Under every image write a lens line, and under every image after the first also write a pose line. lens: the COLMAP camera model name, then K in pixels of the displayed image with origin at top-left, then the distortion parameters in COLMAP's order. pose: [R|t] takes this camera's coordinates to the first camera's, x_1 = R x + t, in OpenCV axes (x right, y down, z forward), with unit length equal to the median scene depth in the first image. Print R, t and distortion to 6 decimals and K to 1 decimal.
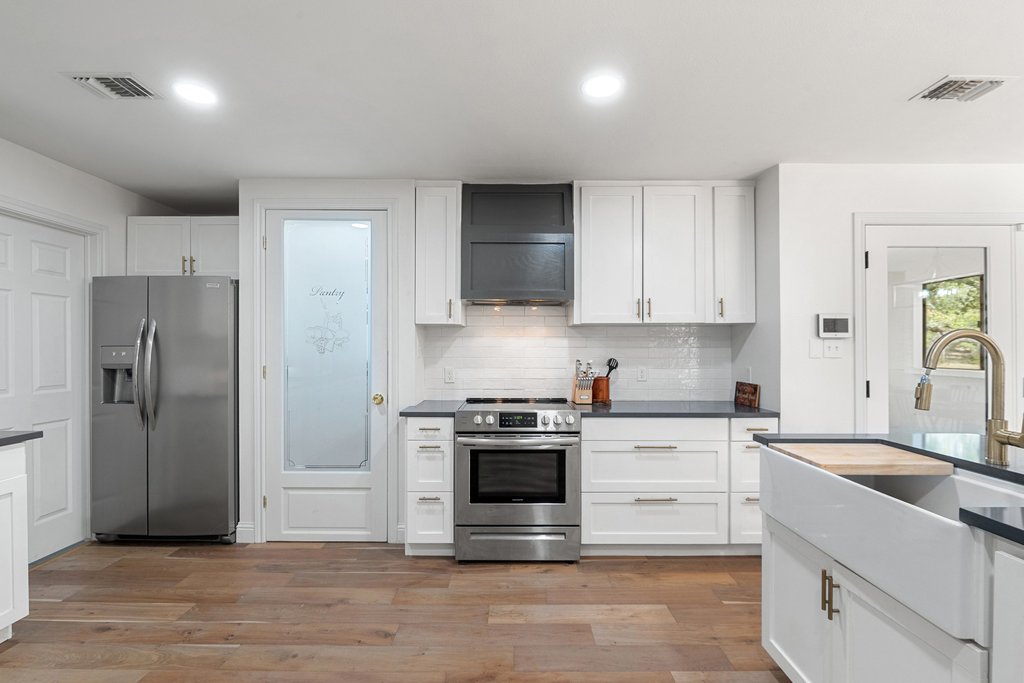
lens RADIAL K [[464.5, 0, 521.6], [0, 464.5, 348.7], [0, 0, 1]] dist [-0.002206, -0.004609]
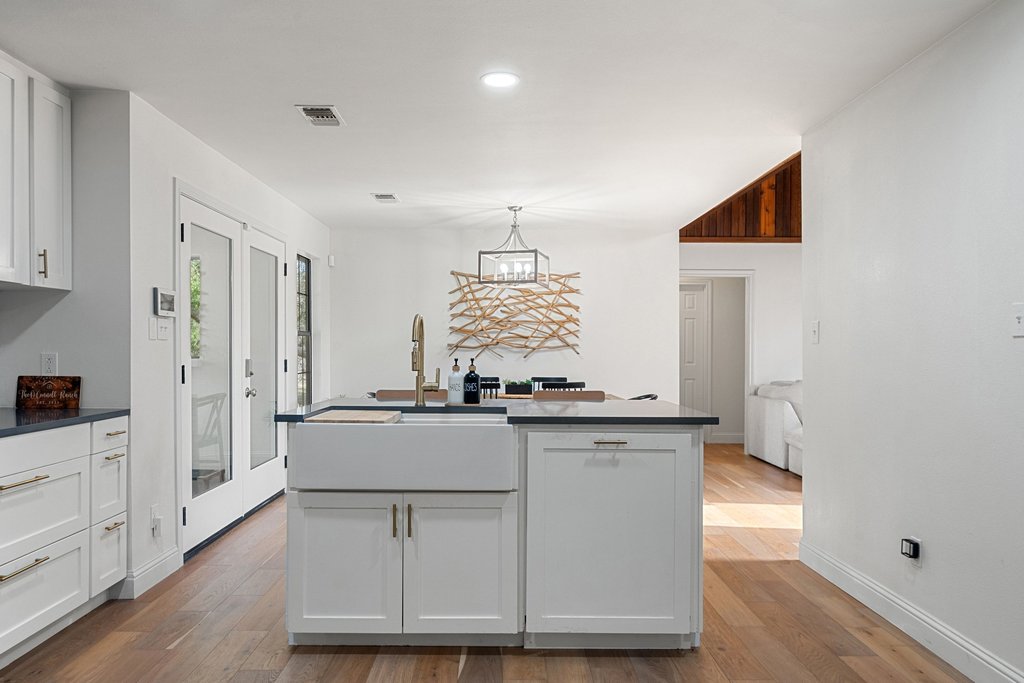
lens RADIAL K [[688.0, 0, 506.3], [0, 688.0, 348.0], [0, 0, 1]] dist [-0.004273, -0.003541]
pose [[-0.003338, 0.001875, 0.999993, -0.606121], [-0.006546, 0.999977, -0.001896, 0.032741], [-0.999973, -0.006552, -0.003326, 0.365845]]
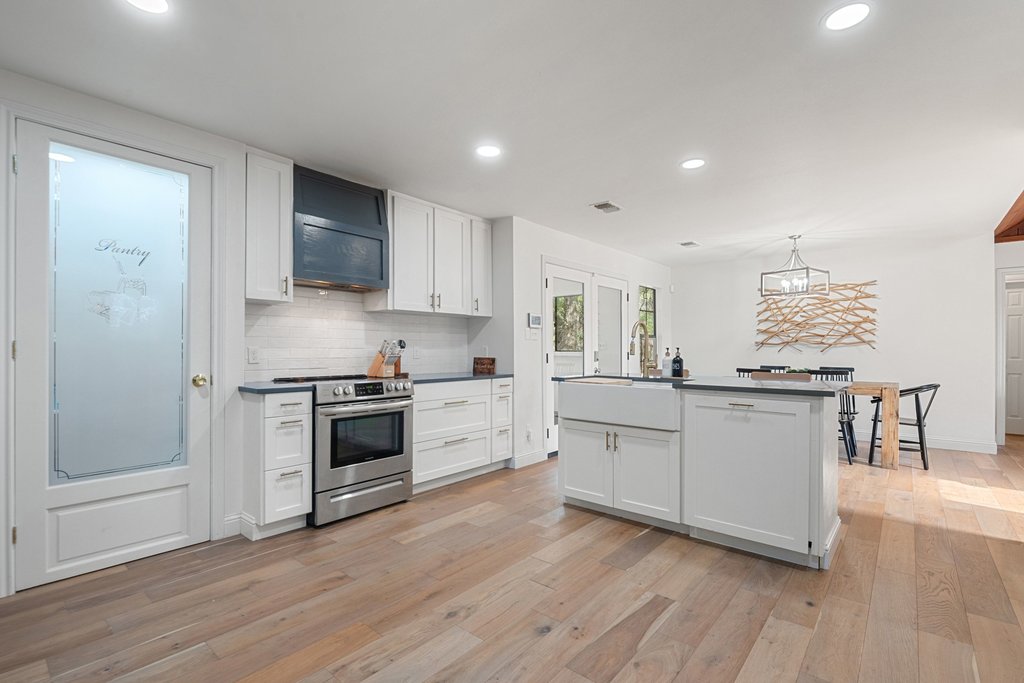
lens RADIAL K [[464.5, 0, 518.0], [0, 464.5, 349.6], [0, 0, 1]] dist [-0.002206, -0.004609]
pose [[0.642956, -0.000908, 0.765902, -0.642125], [-0.002314, 0.999992, 0.003128, 0.049626], [-0.765900, -0.003784, 0.642949, -0.026946]]
